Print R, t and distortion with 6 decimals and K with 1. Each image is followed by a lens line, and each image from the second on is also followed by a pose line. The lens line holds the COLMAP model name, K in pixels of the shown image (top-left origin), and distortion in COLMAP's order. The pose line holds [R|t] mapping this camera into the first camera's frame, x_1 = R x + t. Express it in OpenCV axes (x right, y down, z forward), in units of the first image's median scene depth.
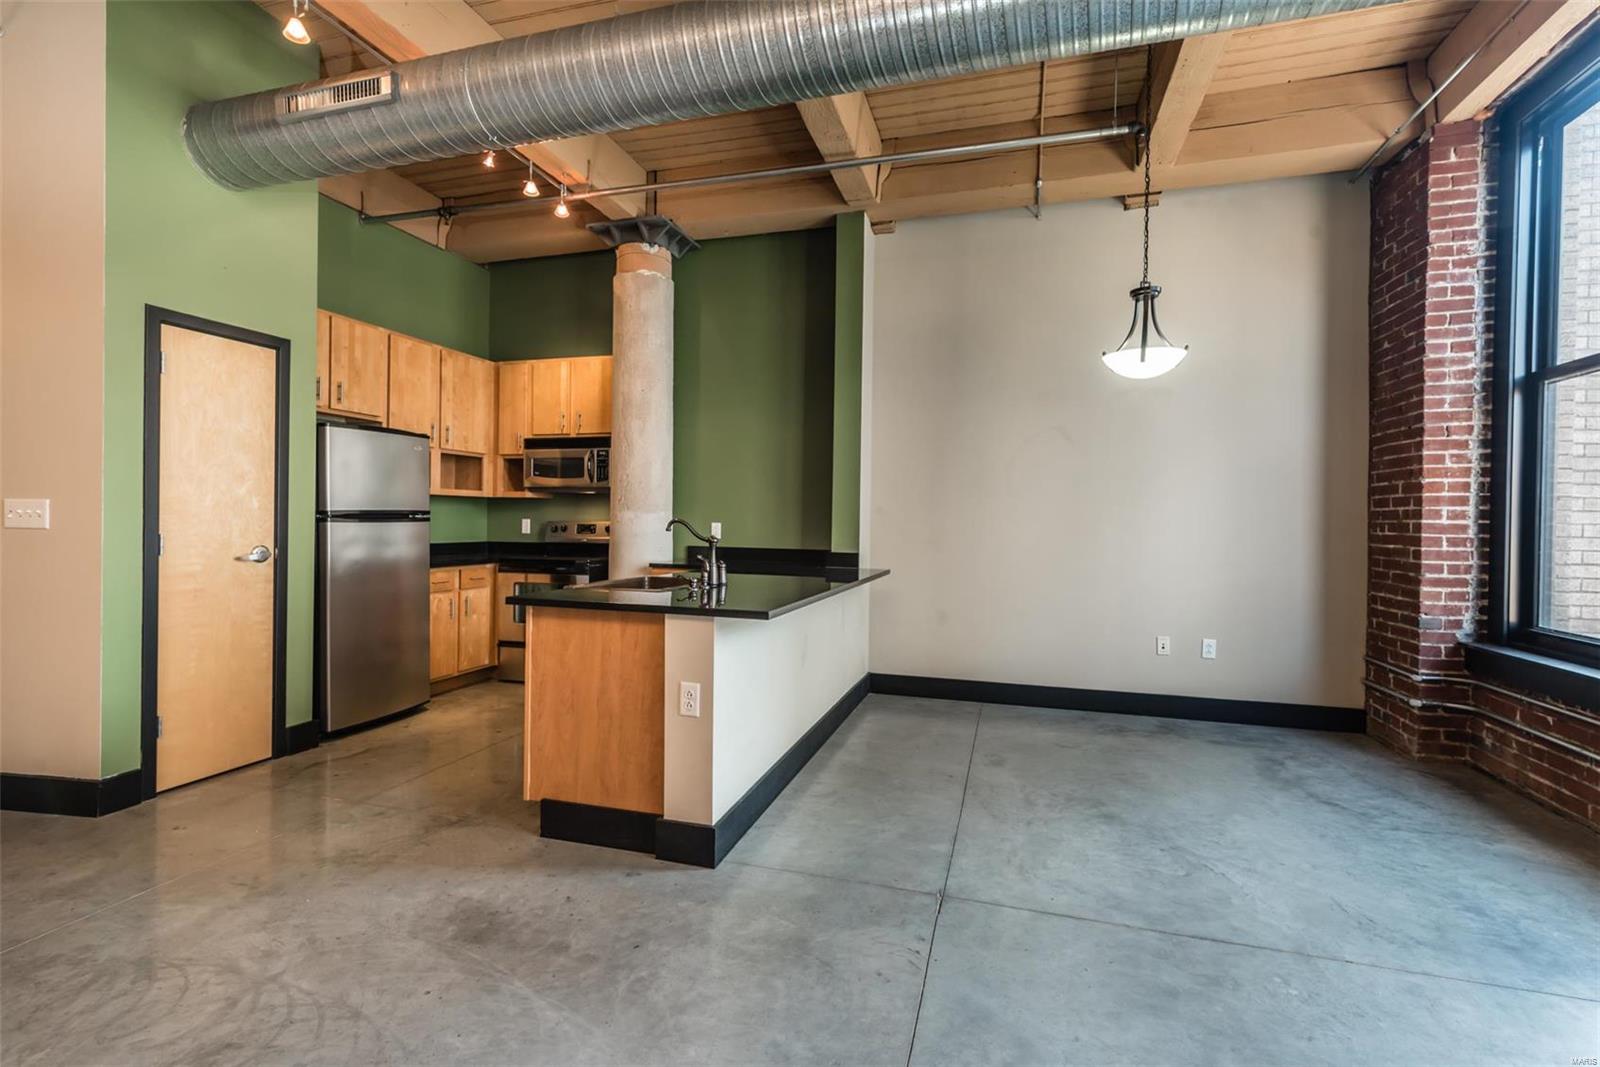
lens RADIAL K [[730.7, 0, 801.3], [0, 730.7, 522.9], [0, 0, 1]] dist [0.003824, -0.000525]
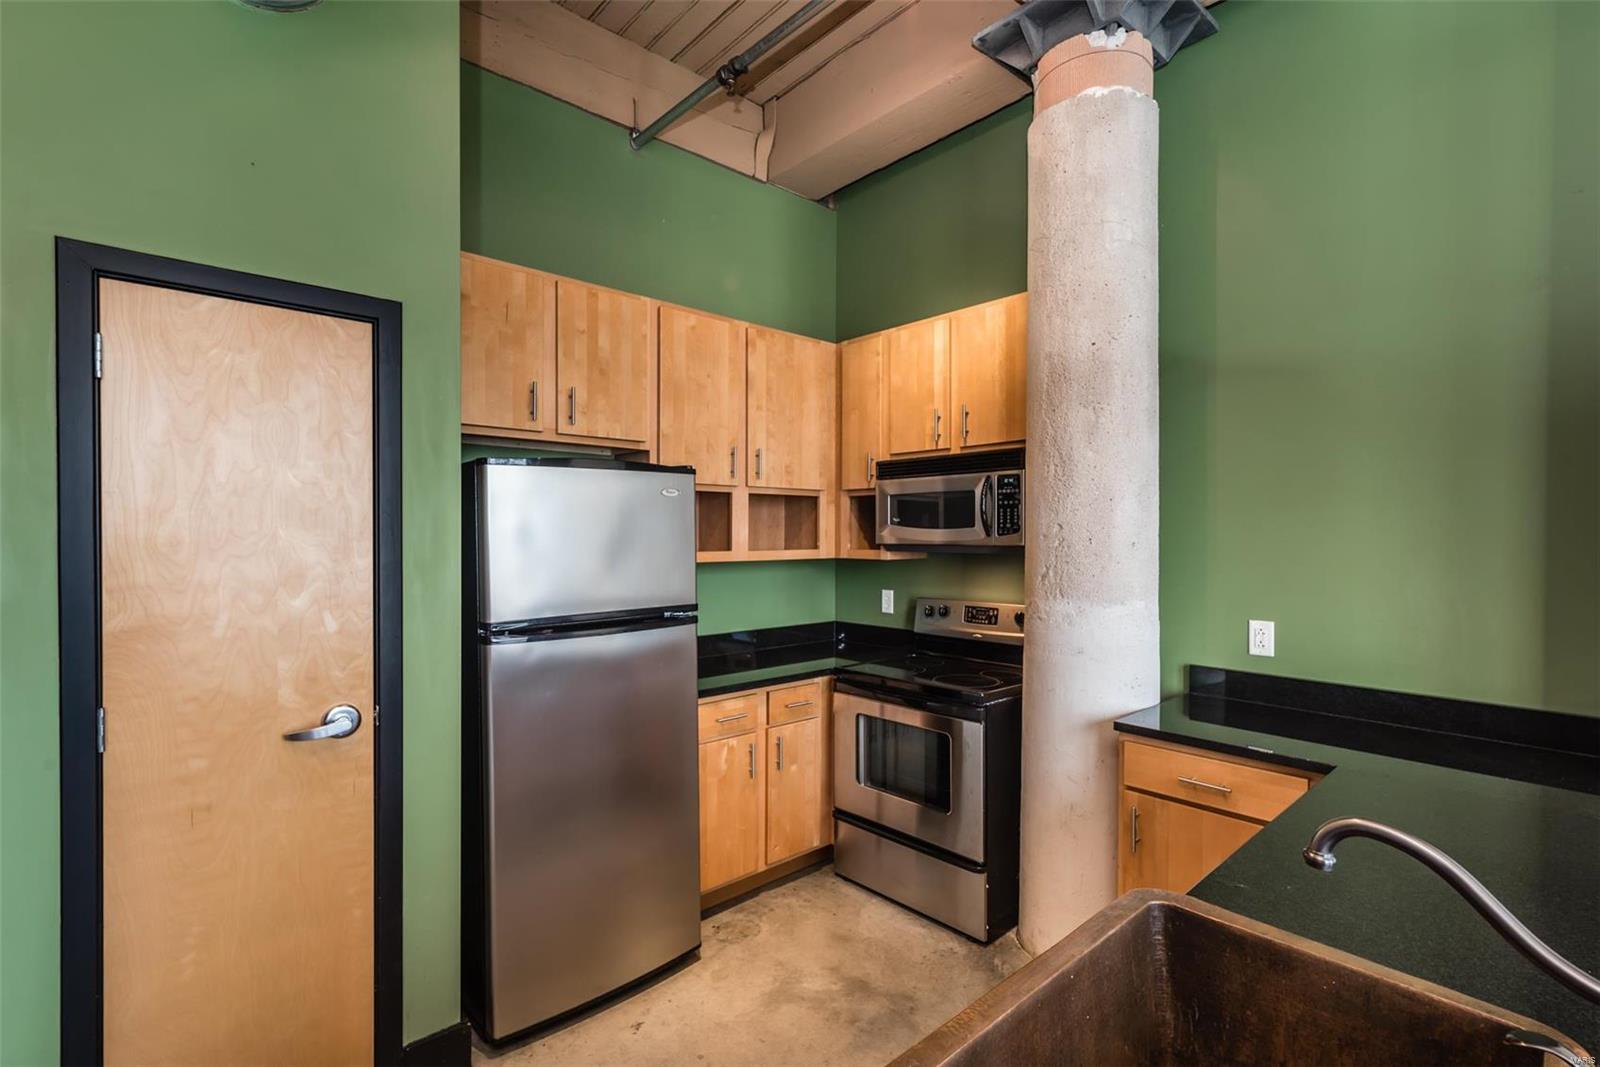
lens RADIAL K [[730.7, 0, 801.4], [0, 730.7, 541.1], [0, 0, 1]] dist [0.003824, -0.000525]
pose [[0.854461, -0.007038, -0.519468, -0.179877], [0.008108, 0.999967, -0.000212, -0.075074], [0.519453, -0.004031, 0.854490, 0.671967]]
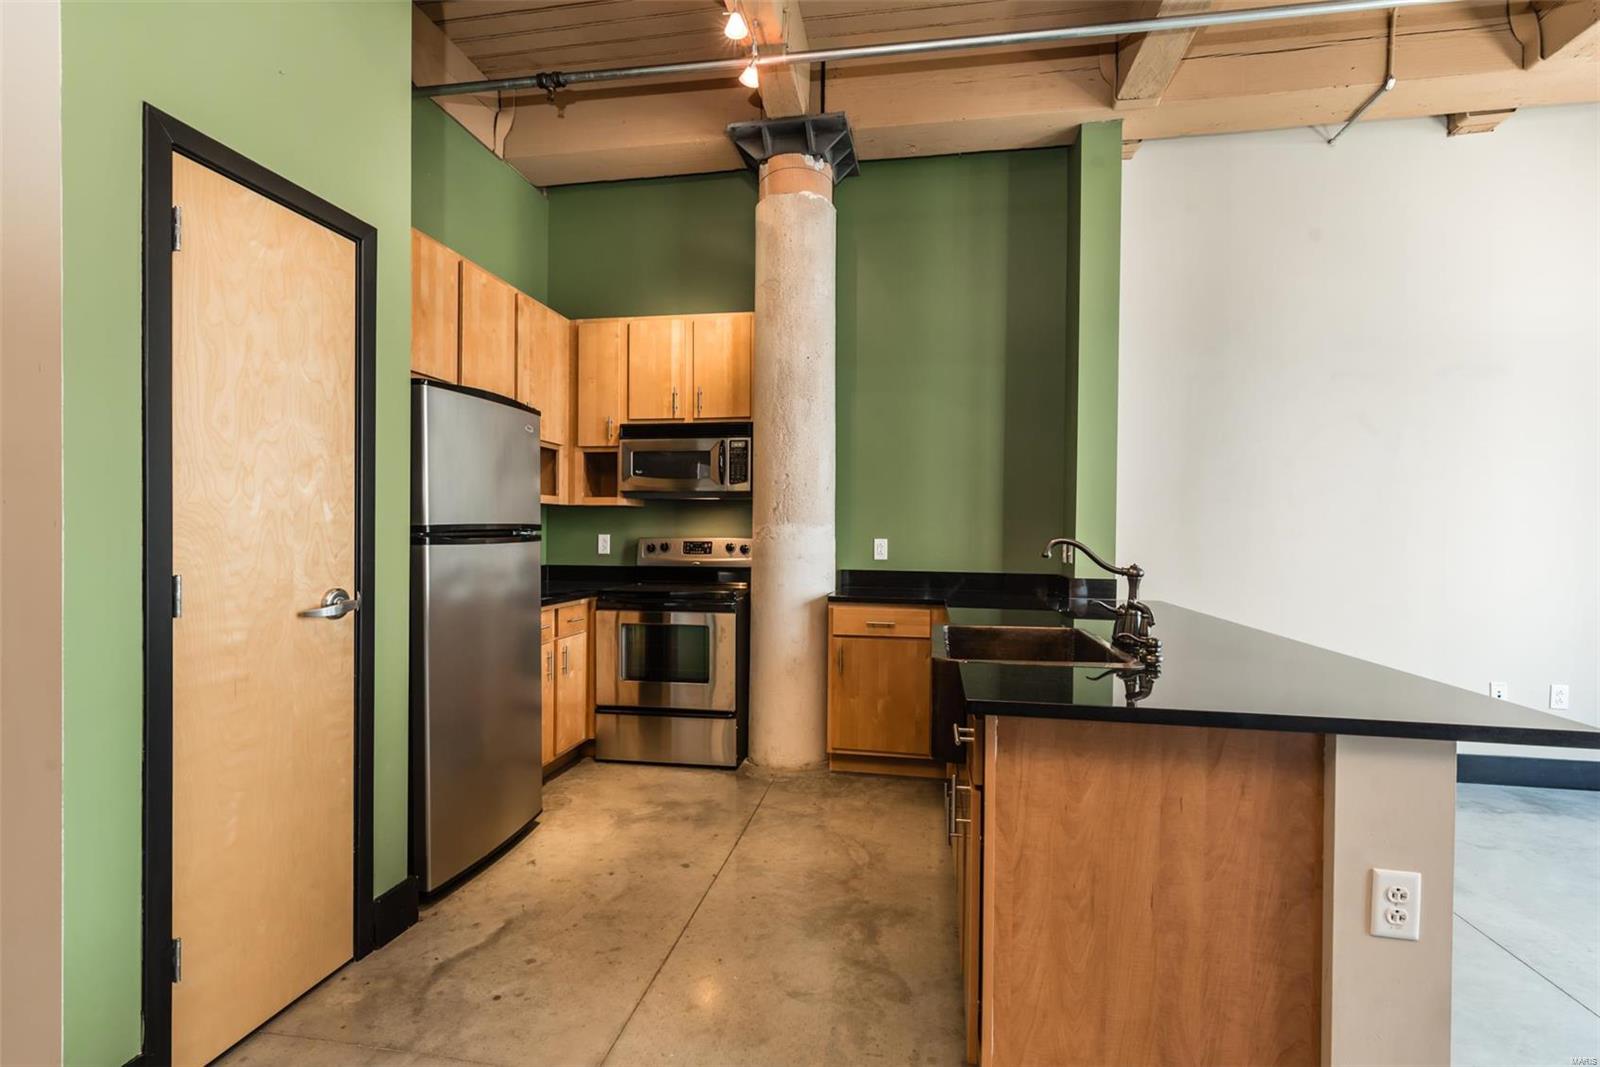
lens RADIAL K [[730.7, 0, 799.2], [0, 730.7, 539.4], [0, 0, 1]] dist [0.003824, -0.000525]
pose [[0.993505, -0.004847, 0.113687, -0.415315], [0.003842, 0.999952, 0.009061, -0.009644], [-0.113726, -0.008565, 0.993475, 0.372349]]
